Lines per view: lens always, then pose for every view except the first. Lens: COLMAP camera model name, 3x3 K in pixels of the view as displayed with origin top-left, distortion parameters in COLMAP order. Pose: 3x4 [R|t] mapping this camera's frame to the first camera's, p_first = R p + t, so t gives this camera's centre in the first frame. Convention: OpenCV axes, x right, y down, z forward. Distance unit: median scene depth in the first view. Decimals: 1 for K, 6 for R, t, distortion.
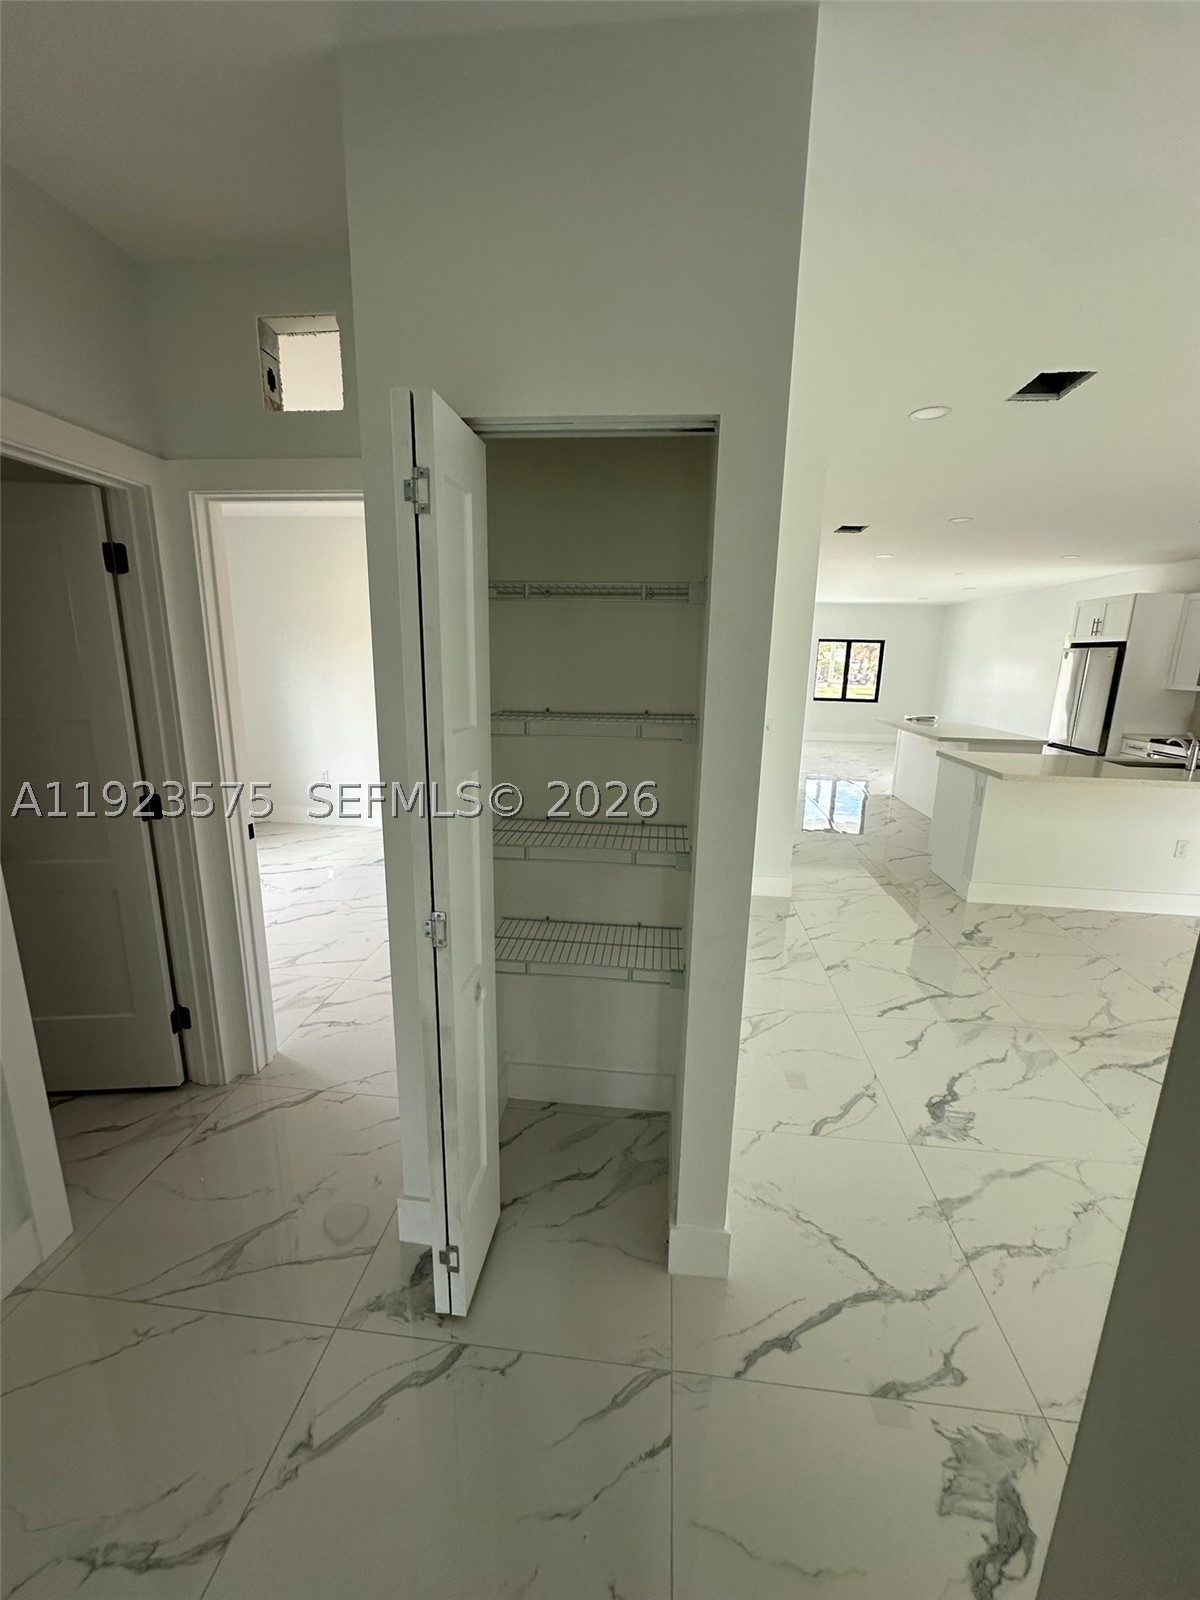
lens RADIAL K [[637.8, 0, 600.0], [0, 637.8, 800.0], [0, 0, 1]] dist [-0.002200, 0.000265]
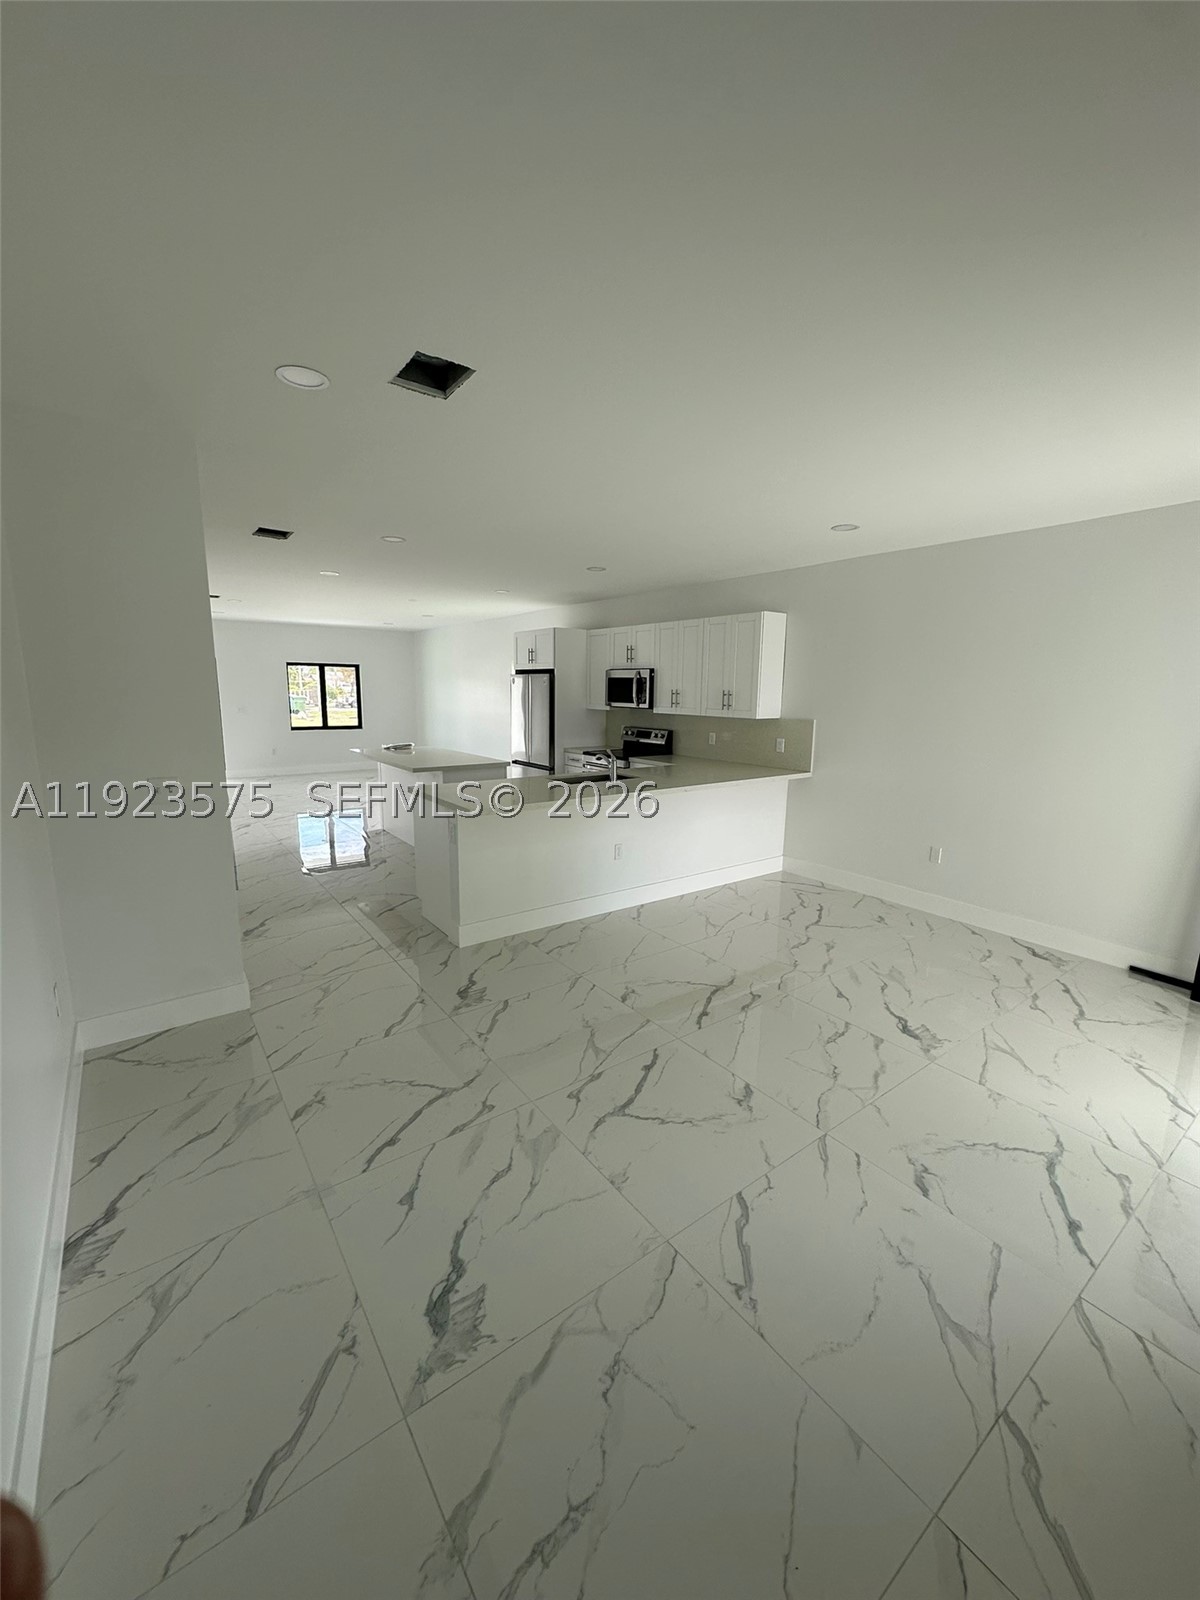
lens RADIAL K [[637.8, 0, 600.0], [0, 637.8, 800.0], [0, 0, 1]] dist [-0.002200, 0.000265]
pose [[0.736851, -0.128246, 0.663779, 0.138823], [0.151080, 0.988249, 0.023224, -0.043342], [-0.658957, 0.083171, 0.747568, 0.155846]]
